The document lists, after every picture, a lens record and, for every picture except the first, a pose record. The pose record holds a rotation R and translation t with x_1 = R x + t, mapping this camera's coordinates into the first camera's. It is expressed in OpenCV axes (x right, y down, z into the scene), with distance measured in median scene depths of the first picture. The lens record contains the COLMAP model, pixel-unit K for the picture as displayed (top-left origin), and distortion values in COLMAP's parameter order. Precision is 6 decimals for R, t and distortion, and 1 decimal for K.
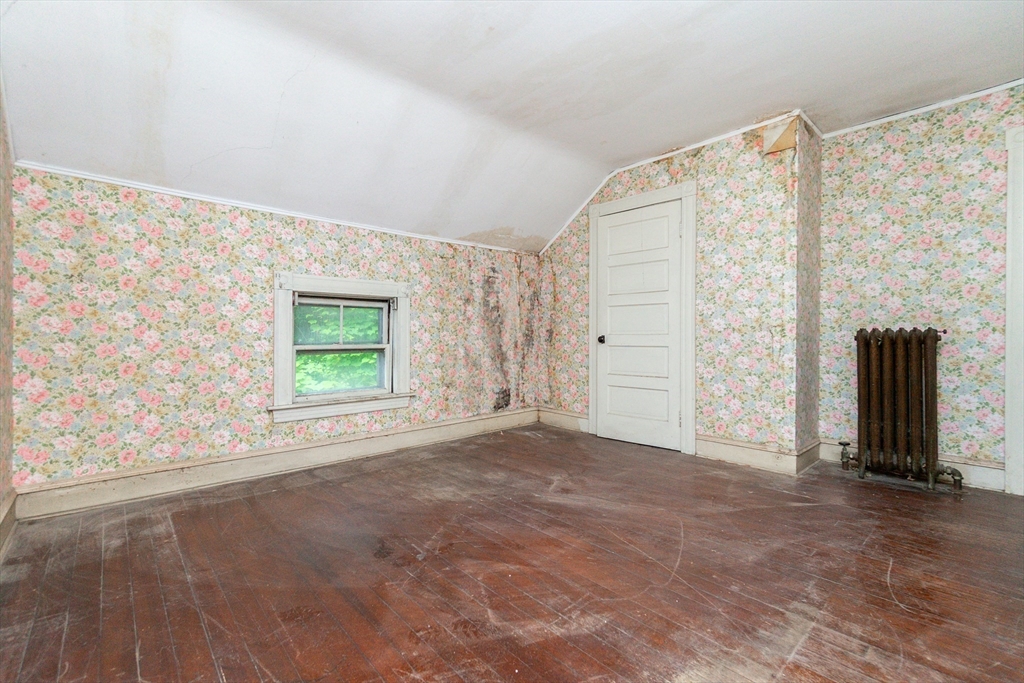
lens RADIAL K [[442.7, 0, 512.5], [0, 442.7, 338.6], [0, 0, 1]] dist [-0.006176, 0.000399]
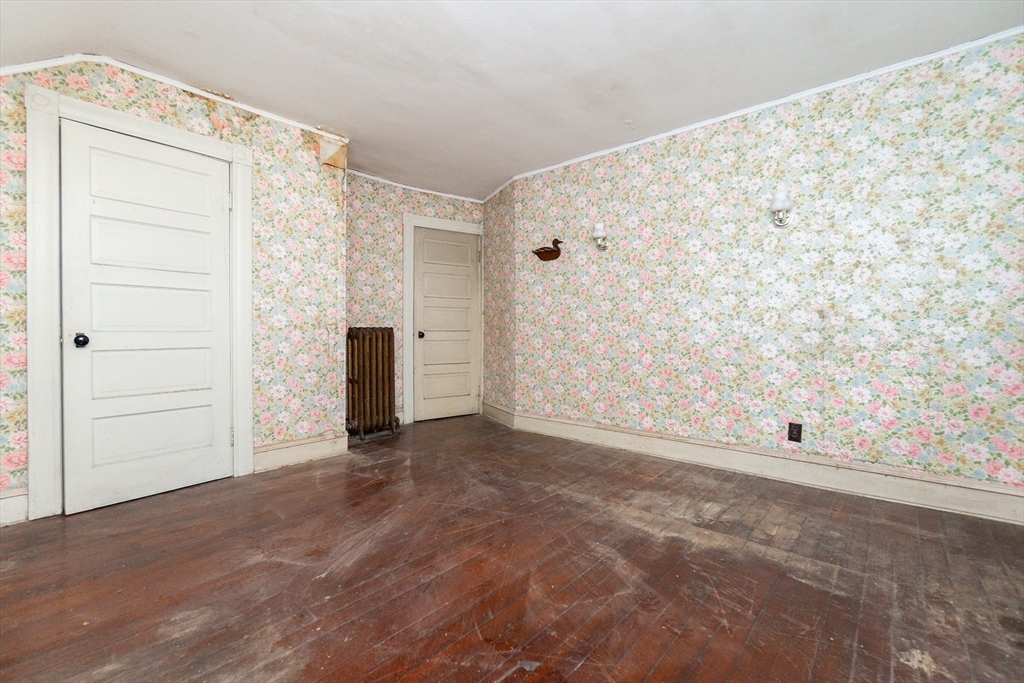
lens RADIAL K [[439.1, 0, 496.5], [0, 439.1, 339.6], [0, 0, 1]] dist [-0.005935, -0.000028]
pose [[-0.086161, -0.018924, 0.996102, -0.532423], [0.005970, 0.999792, 0.019510, -0.009236], [-0.996263, 0.007628, -0.086030, 0.687182]]
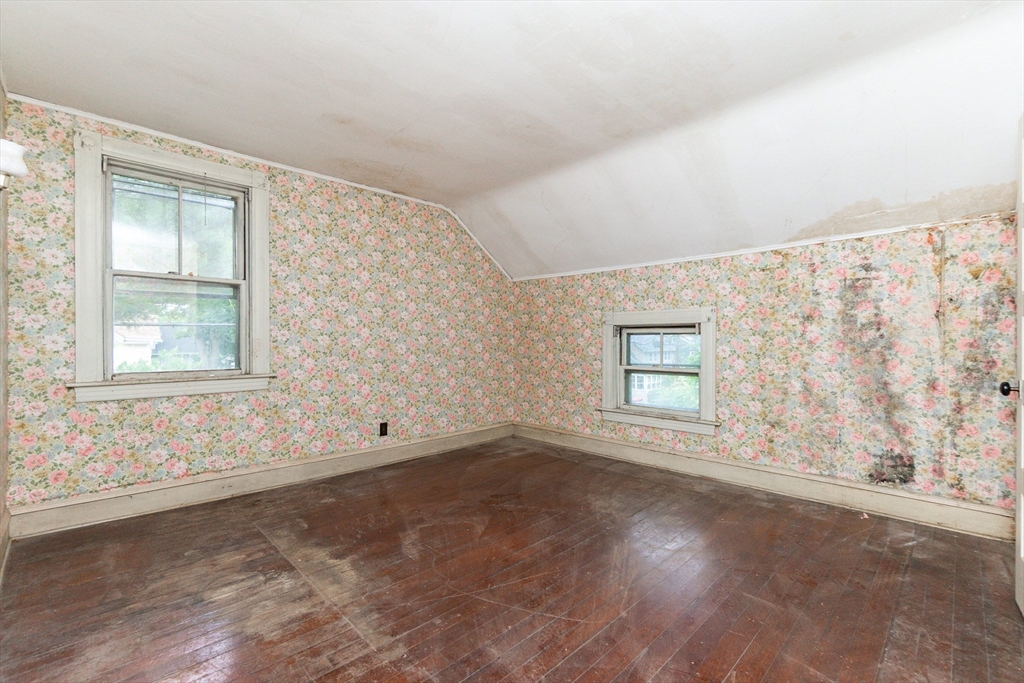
lens RADIAL K [[452.7, 0, 502.5], [0, 452.7, 339.8], [0, 0, 1]] dist [-0.002133, 0.000349]
pose [[0.026484, -0.001139, -0.999649, 0.867892], [-0.010351, 0.999945, -0.001413, -0.056492], [0.999596, 0.010385, 0.026470, 0.613332]]
